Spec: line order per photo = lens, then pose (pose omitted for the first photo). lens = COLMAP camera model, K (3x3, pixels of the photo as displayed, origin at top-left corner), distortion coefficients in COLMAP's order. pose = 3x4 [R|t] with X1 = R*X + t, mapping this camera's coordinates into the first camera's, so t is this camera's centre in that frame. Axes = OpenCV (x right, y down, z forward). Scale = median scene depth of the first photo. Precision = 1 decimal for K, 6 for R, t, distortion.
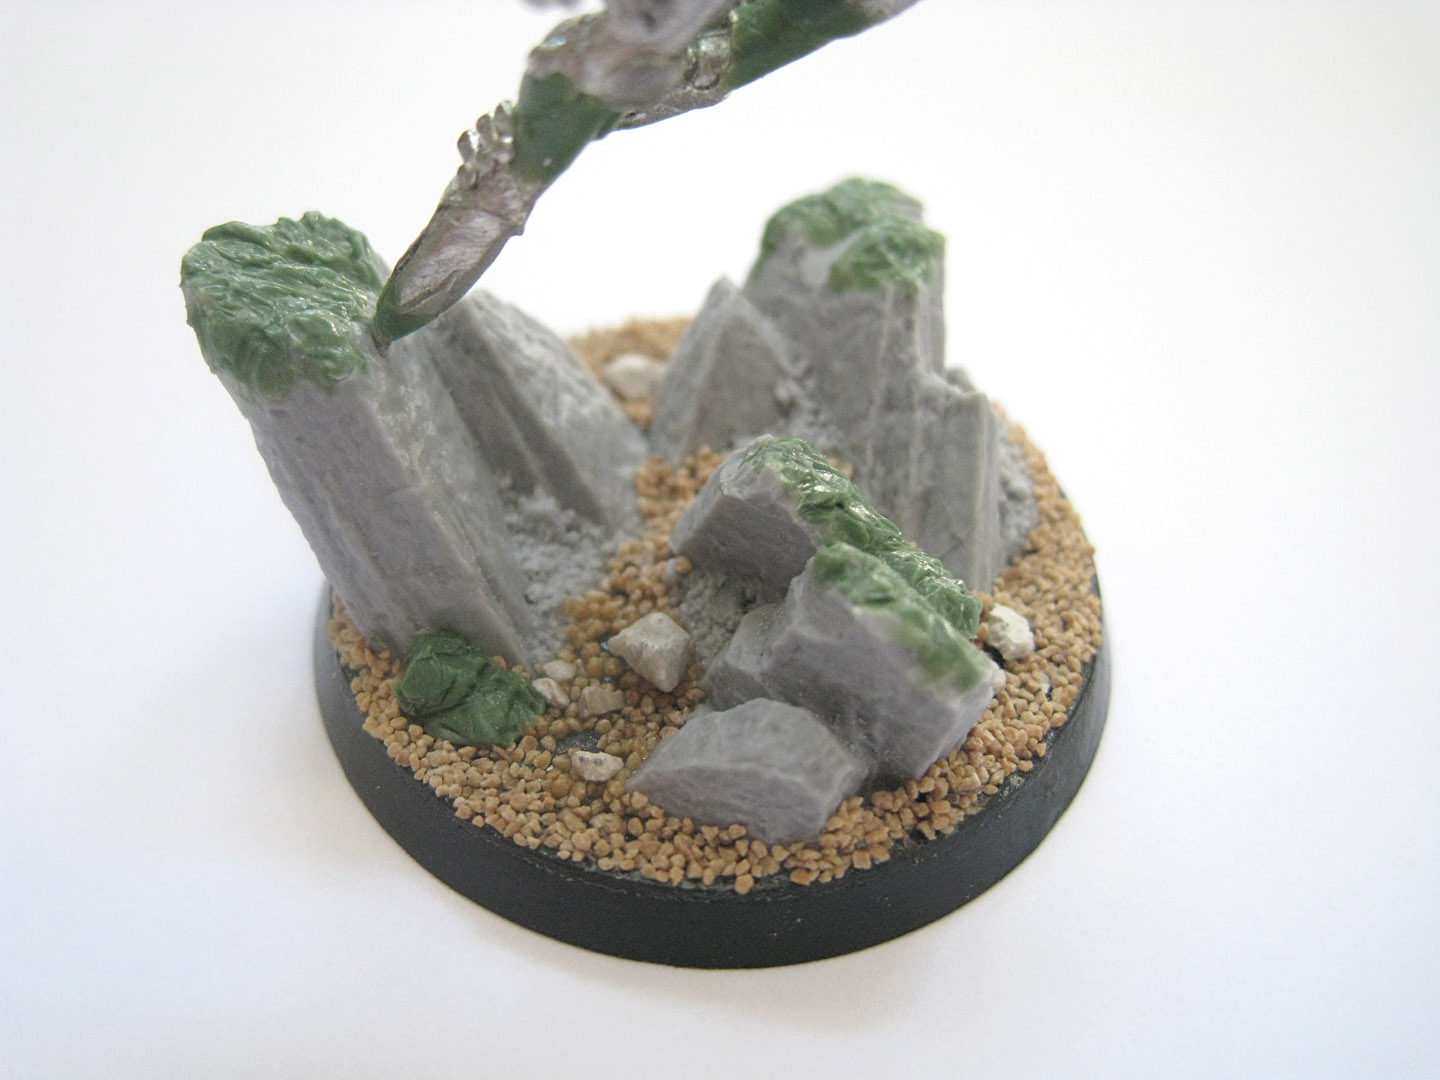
lens RADIAL K [[1556.9, 0, 719.3], [0, 1556.9, 585.7], [0, 0, 1]] dist [-0.175240, 0.002817]
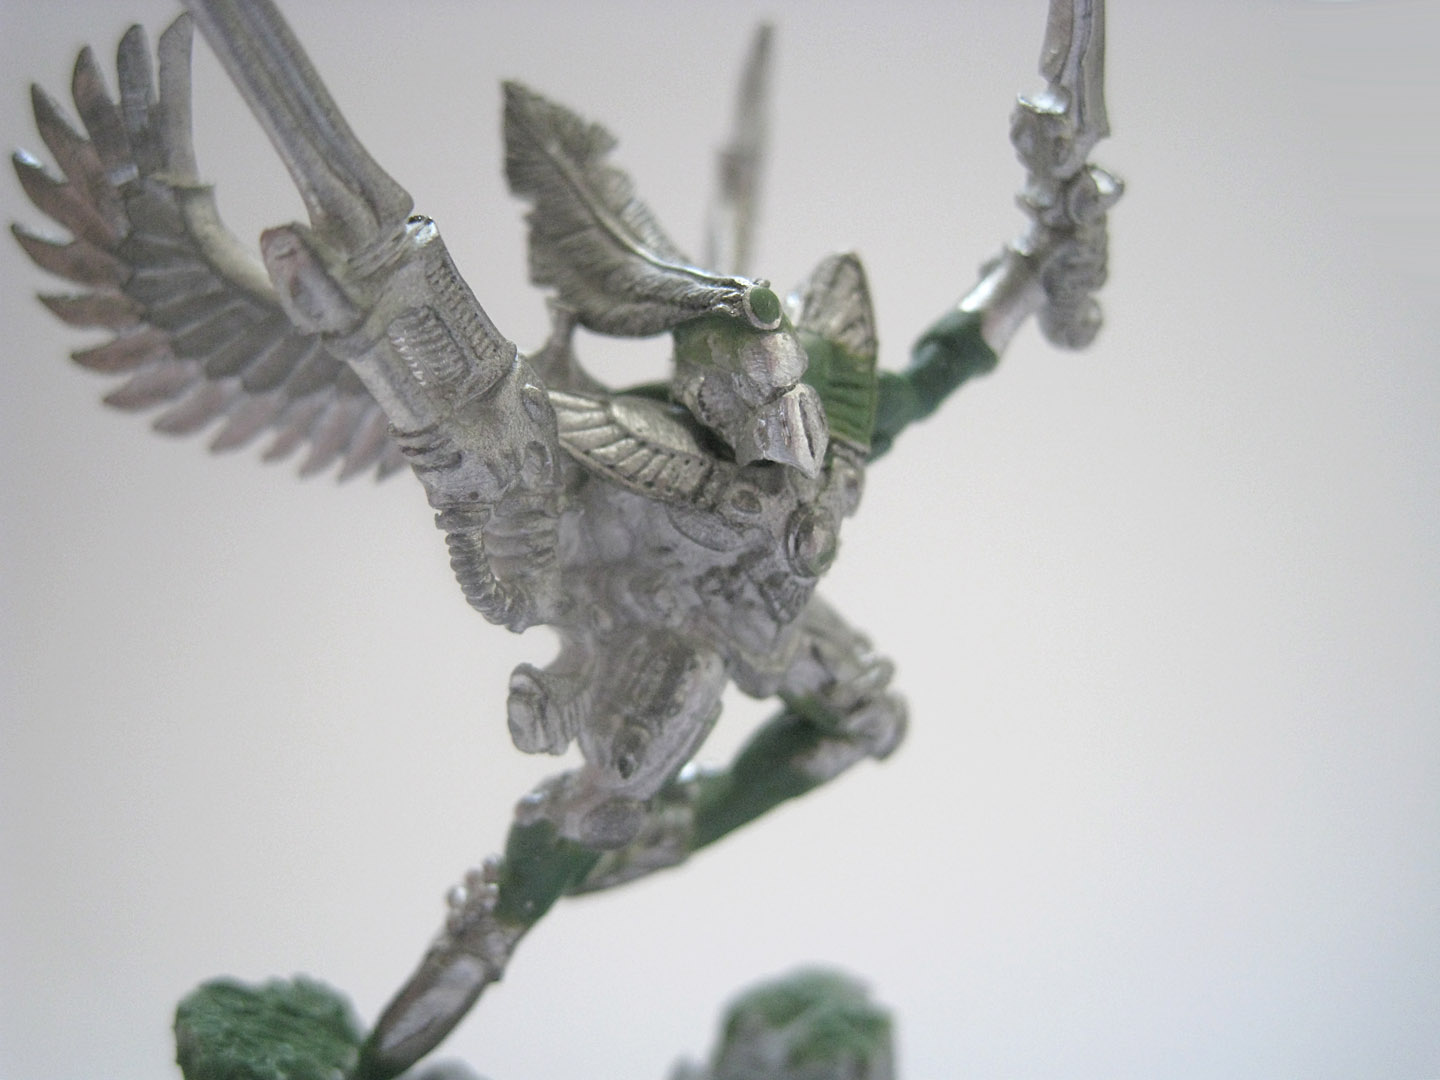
lens RADIAL K [[1581.5, 0, 720.0], [0, 1581.5, 540.0], [0, 0, 1]] dist [-0.137908, 0.014438]
pose [[0.999211, -0.009481, 0.038576, -0.013794], [0.030257, 0.810872, -0.584441, 0.158067], [-0.025739, 0.585147, 0.810519, -0.069758]]
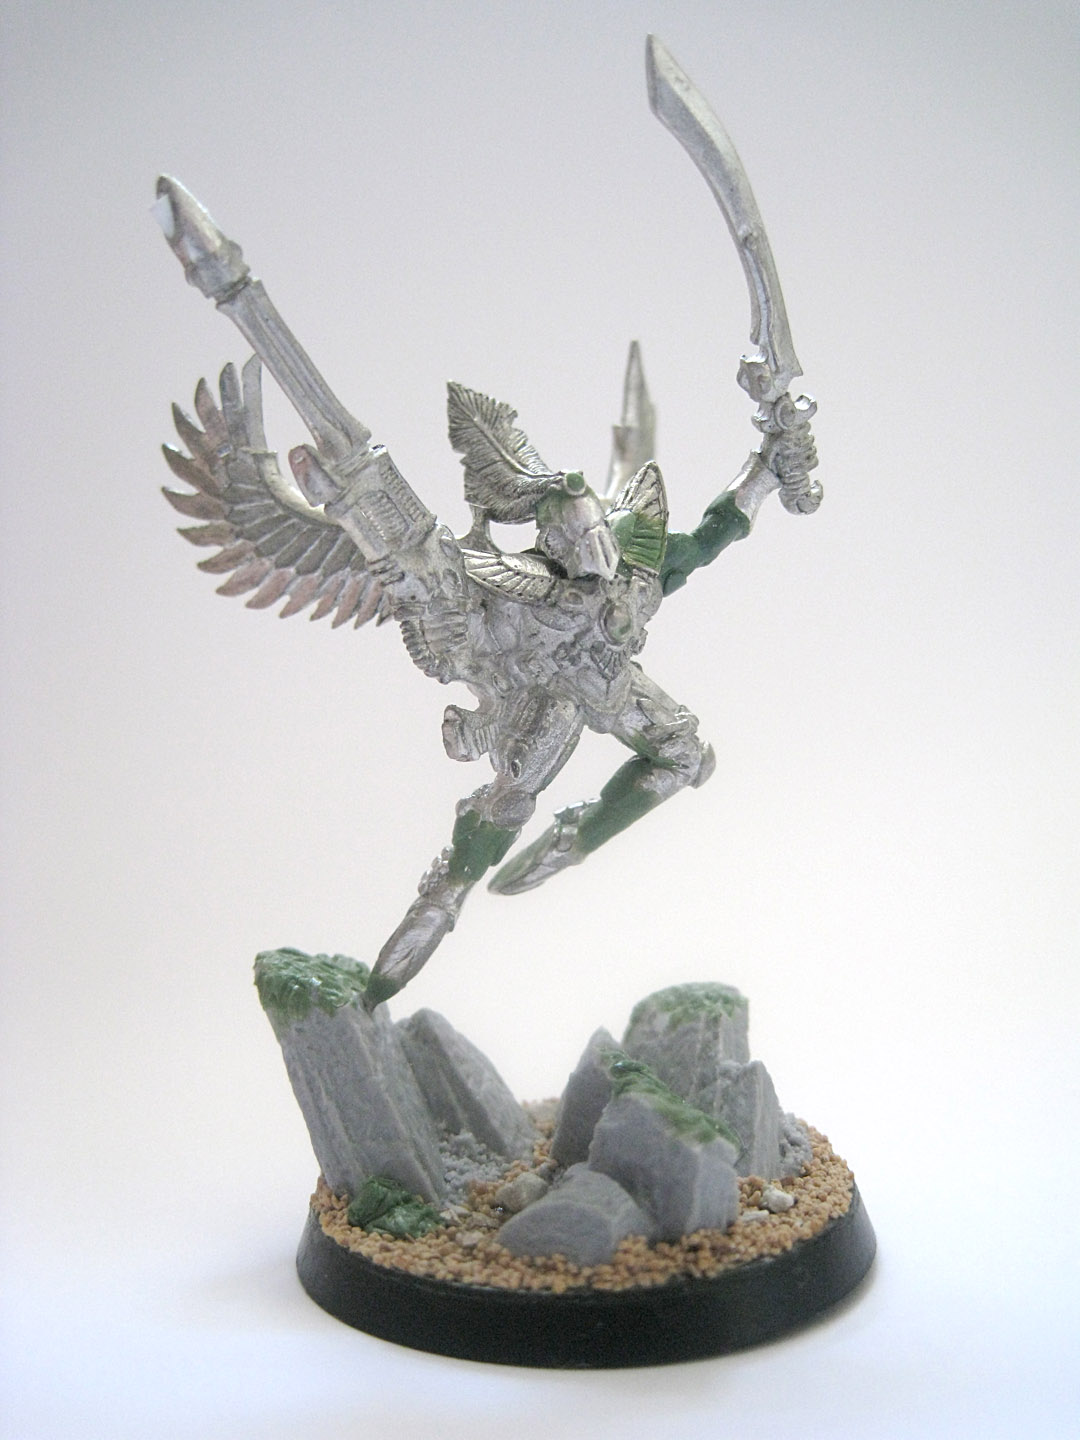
lens RADIAL K [[1581.5, 0, 540.0], [0, 1581.5, 720.0], [0, 0, 1]] dist [-0.137908, 0.014438]
pose [[0.985520, -0.059003, -0.158962, 0.247831], [-0.066964, 0.725856, -0.684580, 0.766849], [0.155775, 0.685312, 0.711394, -0.373769]]
